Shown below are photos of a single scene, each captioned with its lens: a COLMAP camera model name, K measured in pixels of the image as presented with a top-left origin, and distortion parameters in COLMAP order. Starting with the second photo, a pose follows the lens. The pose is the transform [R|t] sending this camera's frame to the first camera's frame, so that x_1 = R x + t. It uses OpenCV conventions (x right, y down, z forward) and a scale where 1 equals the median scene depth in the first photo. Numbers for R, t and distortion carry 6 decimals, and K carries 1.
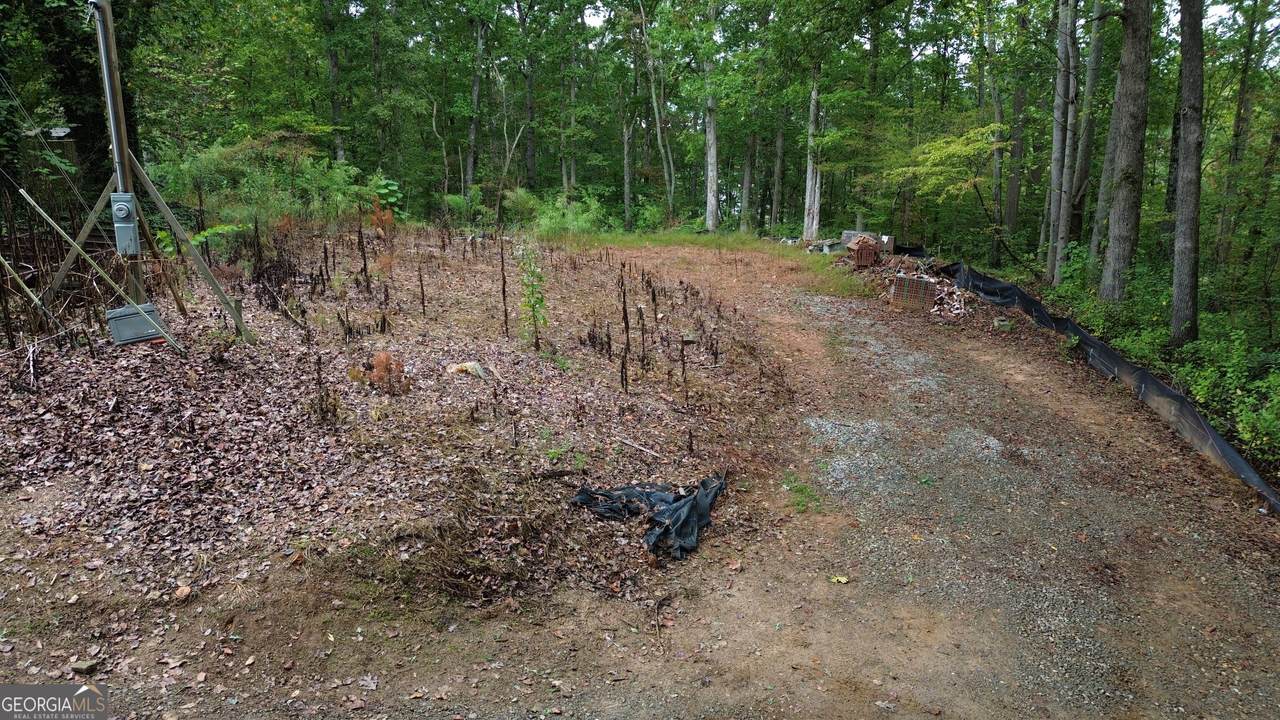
lens RADIAL K [[904.1, 0, 640.1], [0, 904.1, 356.5], [0, 0, 1]] dist [0.079331, -0.083056]
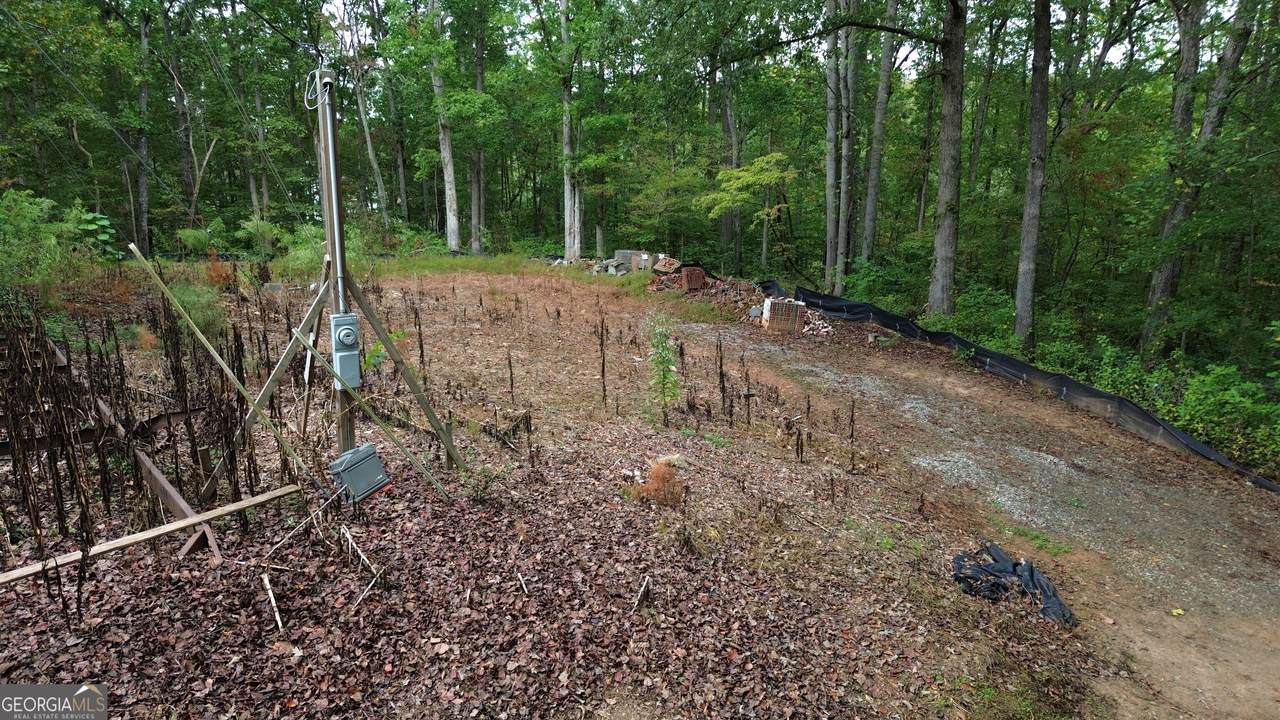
lens RADIAL K [[904.1, 0, 640.1], [0, 904.1, 356.5], [0, 0, 1]] dist [0.079331, -0.083056]
pose [[0.904229, -0.098623, 0.415503, -0.189266], [0.097171, 0.994961, 0.024696, -0.038671], [-0.415845, 0.018044, 0.909256, 0.047705]]
